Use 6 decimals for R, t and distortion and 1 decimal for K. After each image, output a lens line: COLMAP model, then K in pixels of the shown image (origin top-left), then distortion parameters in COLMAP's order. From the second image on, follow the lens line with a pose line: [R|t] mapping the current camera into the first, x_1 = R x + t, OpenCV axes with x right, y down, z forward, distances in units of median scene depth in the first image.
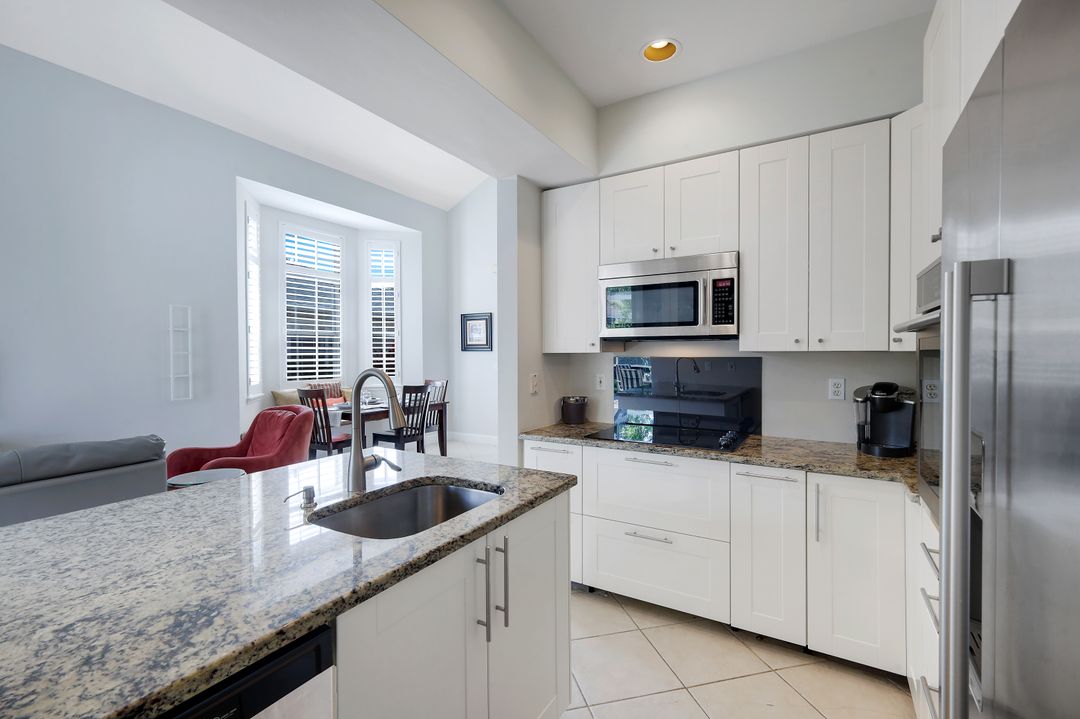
lens RADIAL K [[472.3, 0, 542.4], [0, 472.3, 356.5], [0, 0, 1]] dist [0.007233, -0.000148]
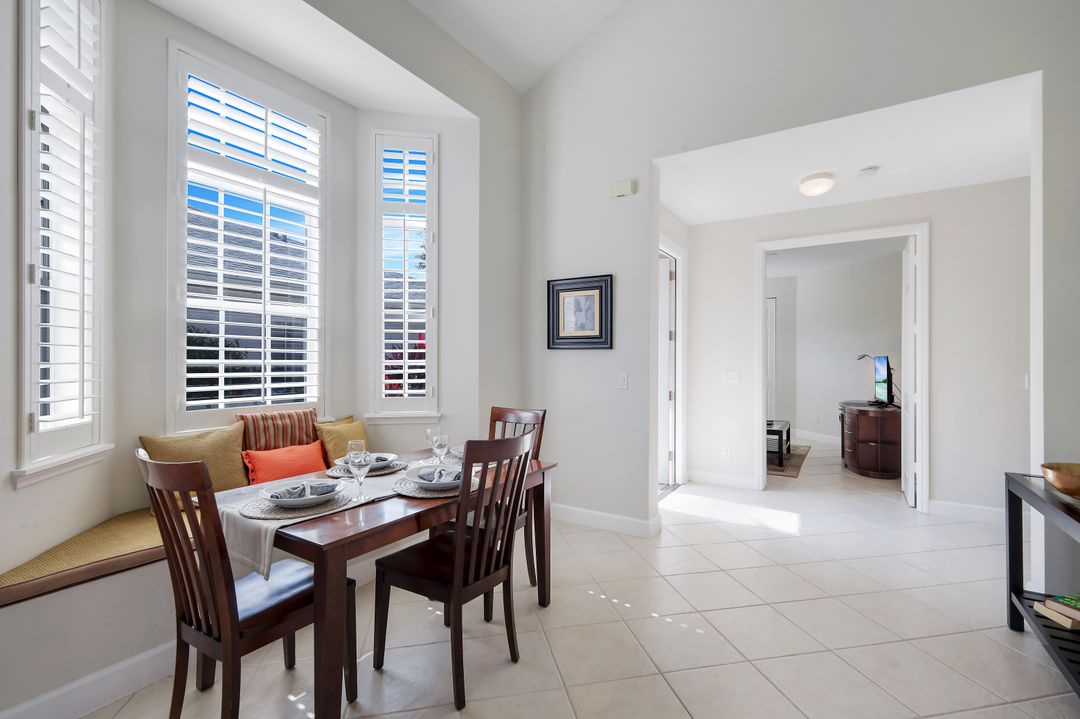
lens RADIAL K [[472.3, 0, 544.1], [0, 472.3, 357.6], [0, 0, 1]] dist [0.007233, -0.000148]
pose [[0.999519, 0.007245, -0.030157, -0.168807], [-0.007604, 0.999901, -0.011810, 0.004961], [0.030069, 0.012034, 0.999475, 0.490873]]
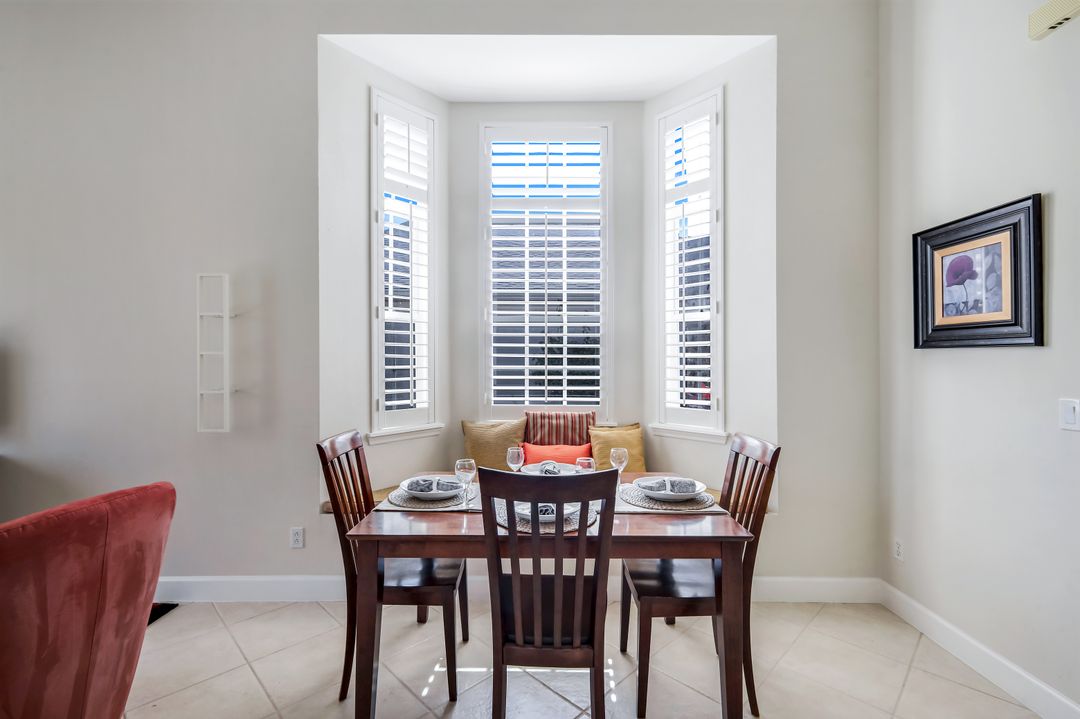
lens RADIAL K [[472.3, 0, 539.2], [0, 472.3, 354.4], [0, 0, 1]] dist [0.007233, -0.000148]
pose [[0.516385, -0.005784, -0.856337, -0.028343], [-0.010479, 0.999860, -0.013073, -0.000387], [0.856292, 0.015724, 0.516252, 0.651588]]
